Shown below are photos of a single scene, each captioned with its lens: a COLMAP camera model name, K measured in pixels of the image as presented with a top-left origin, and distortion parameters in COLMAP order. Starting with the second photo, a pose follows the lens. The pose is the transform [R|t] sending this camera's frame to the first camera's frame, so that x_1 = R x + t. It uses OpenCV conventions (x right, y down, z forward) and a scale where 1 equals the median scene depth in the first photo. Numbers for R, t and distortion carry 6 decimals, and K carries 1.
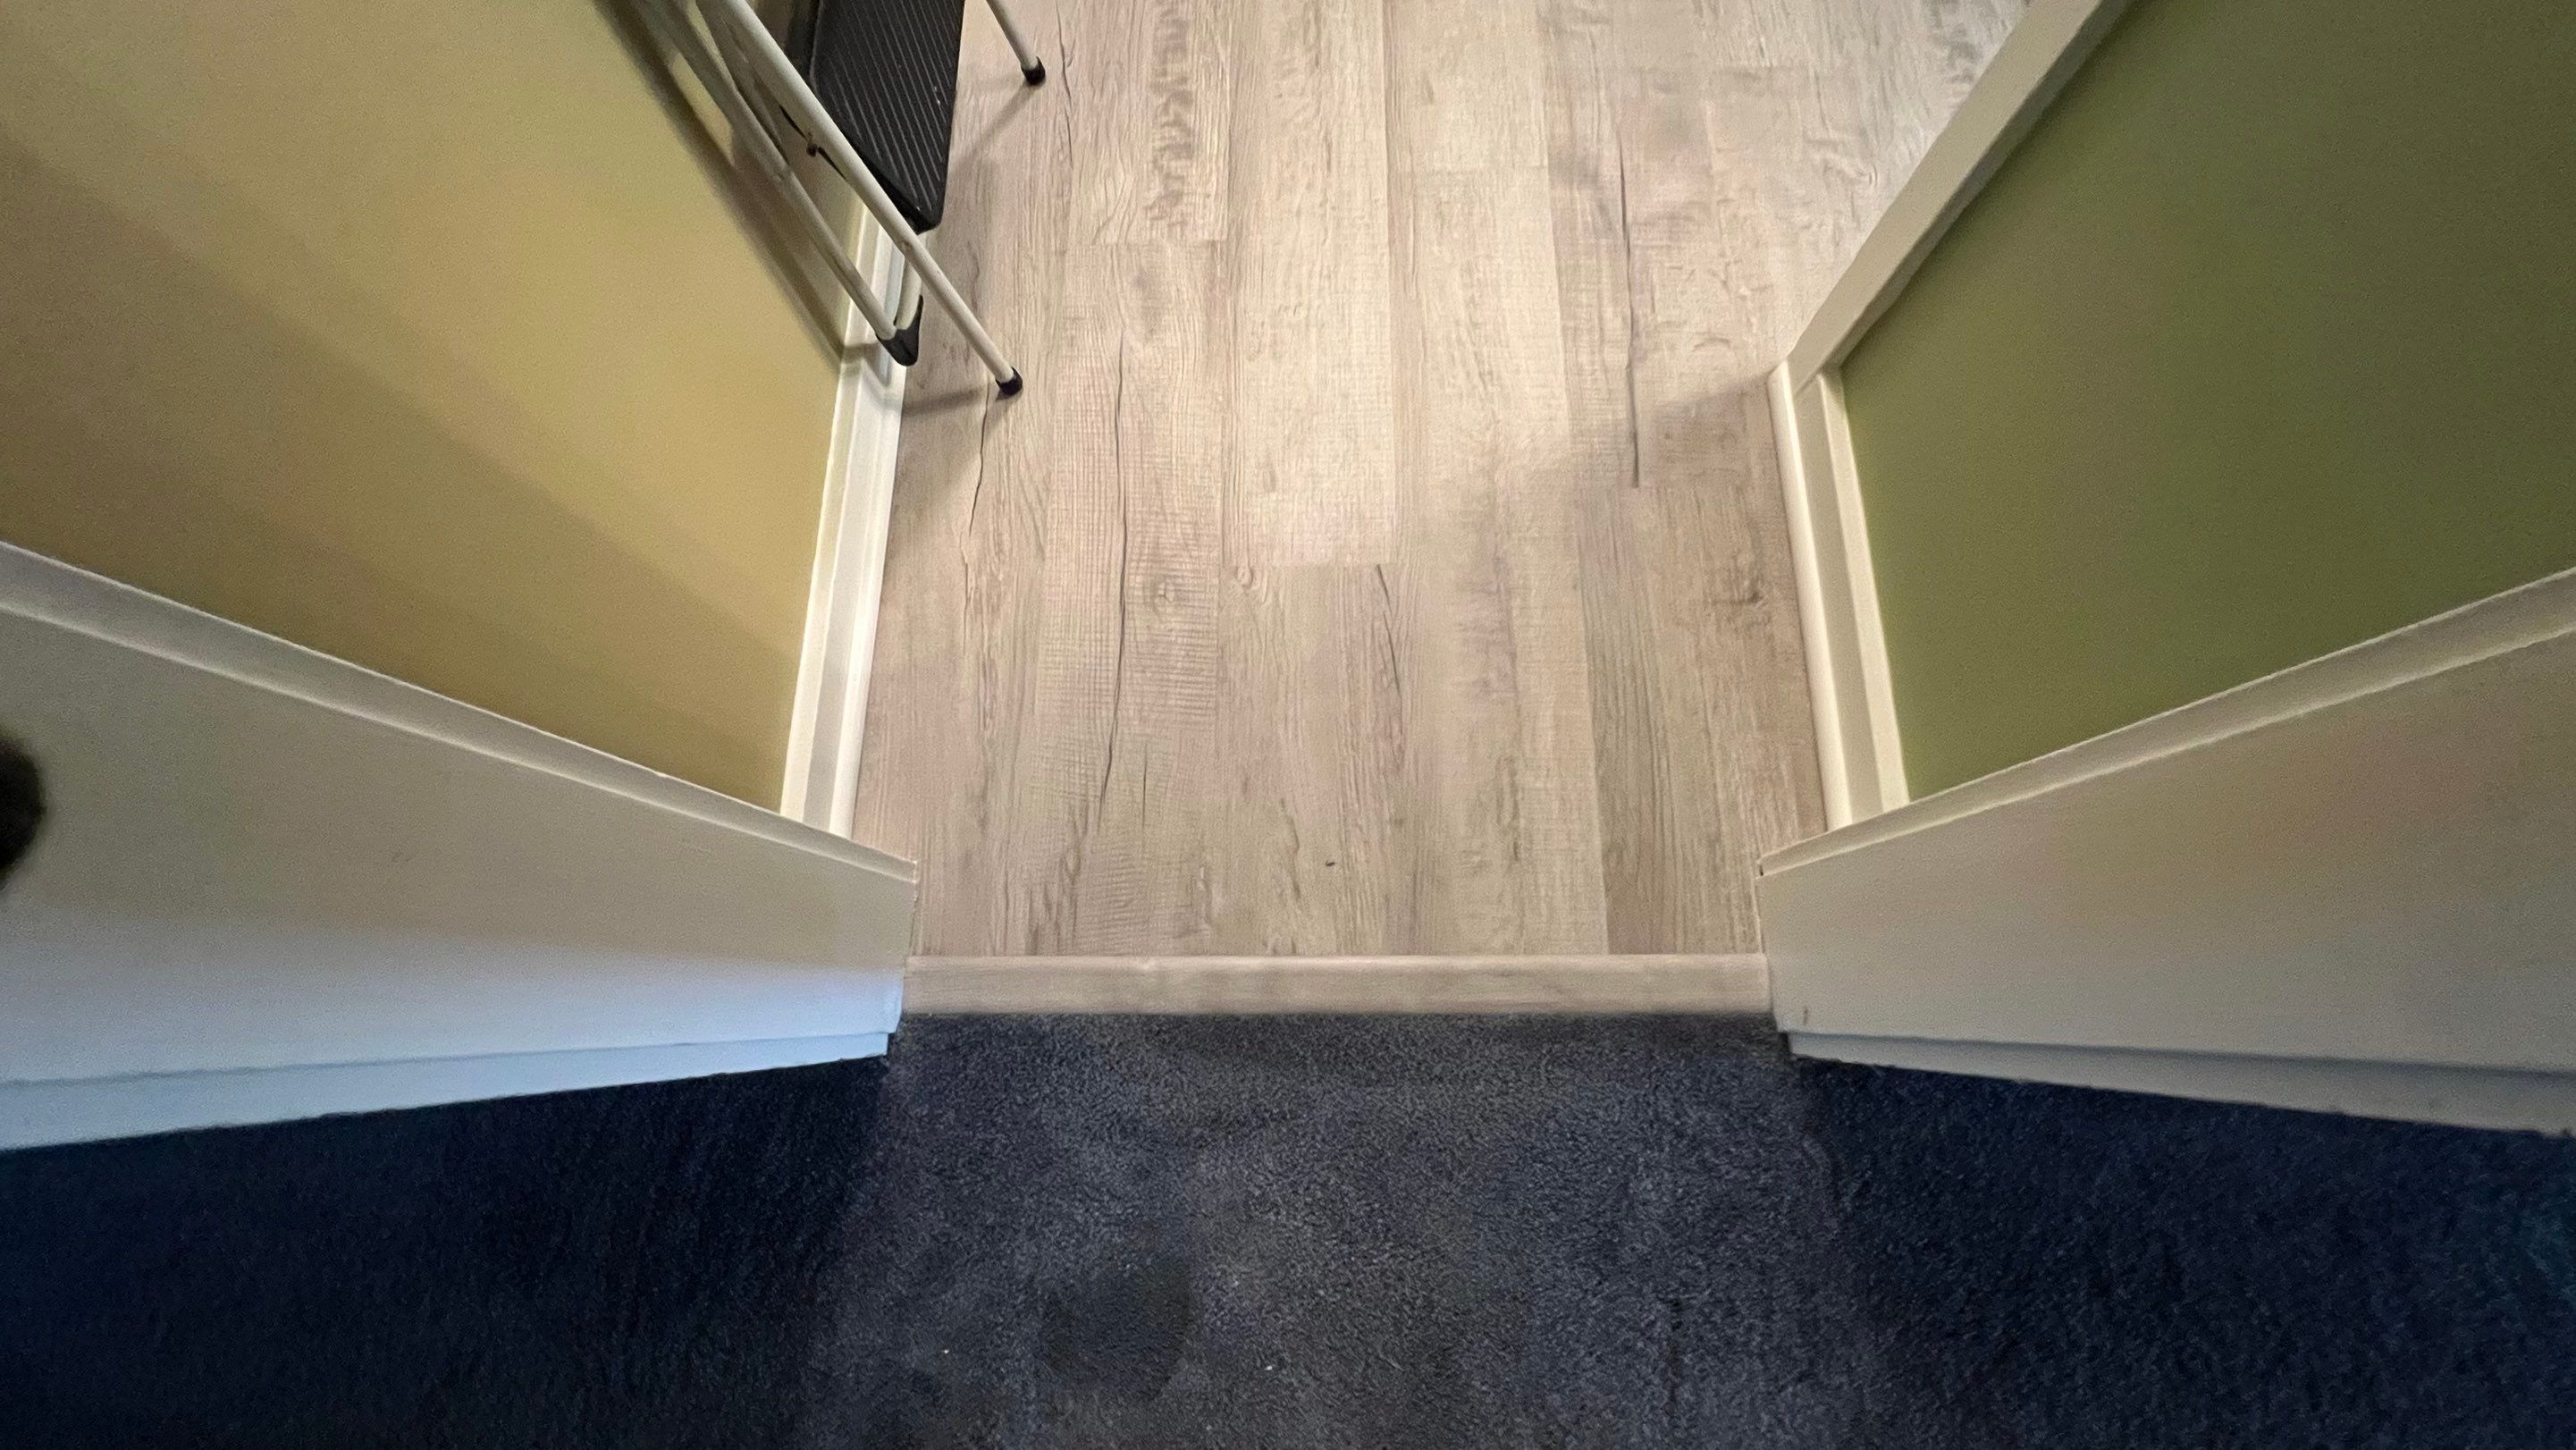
lens RADIAL K [[1180.3, 0, 1288.0], [0, 1180.3, 725.0], [0, 0, 1]] dist [-0.000371, -0.000070]
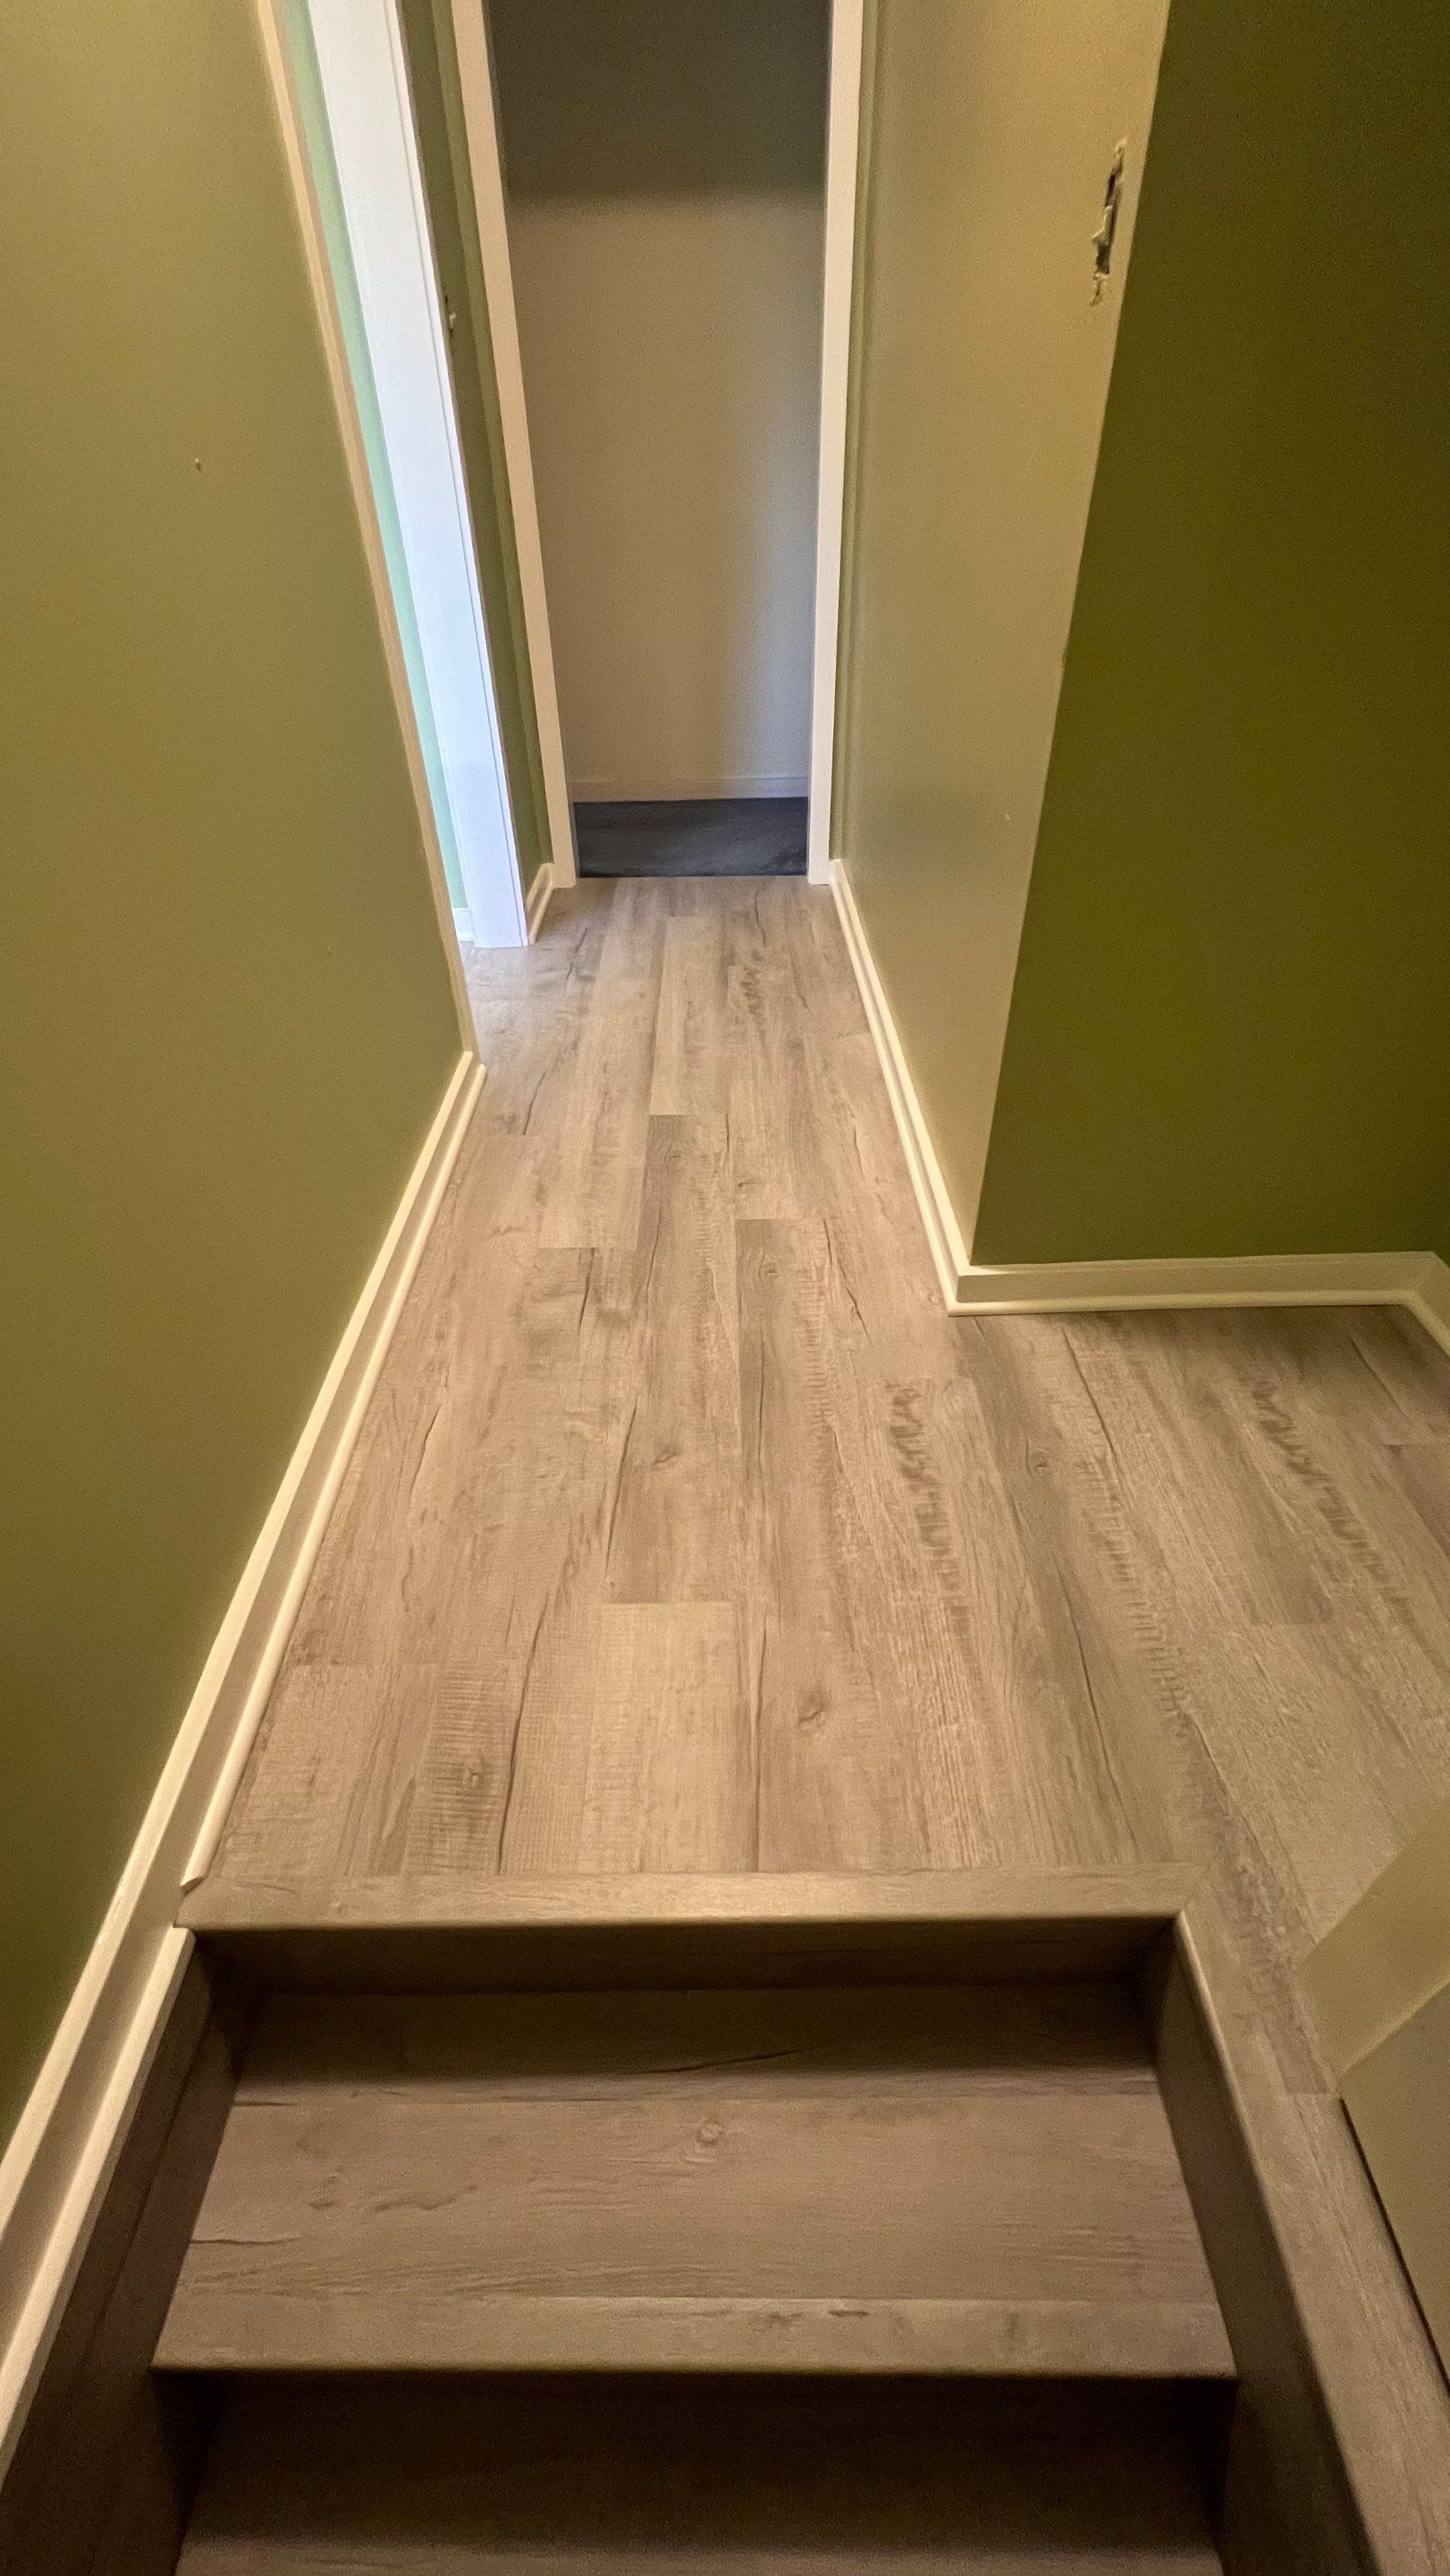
lens RADIAL K [[1028.3, 0, 725.0], [0, 1028.3, 1288.0], [0, 0, 1]] dist [-0.001556, -0.000207]
pose [[-0.999454, -0.018855, -0.027150, 0.001647], [-0.018414, -0.364522, 0.931013, -2.685686], [-0.027451, 0.931004, 0.363975, 0.813584]]
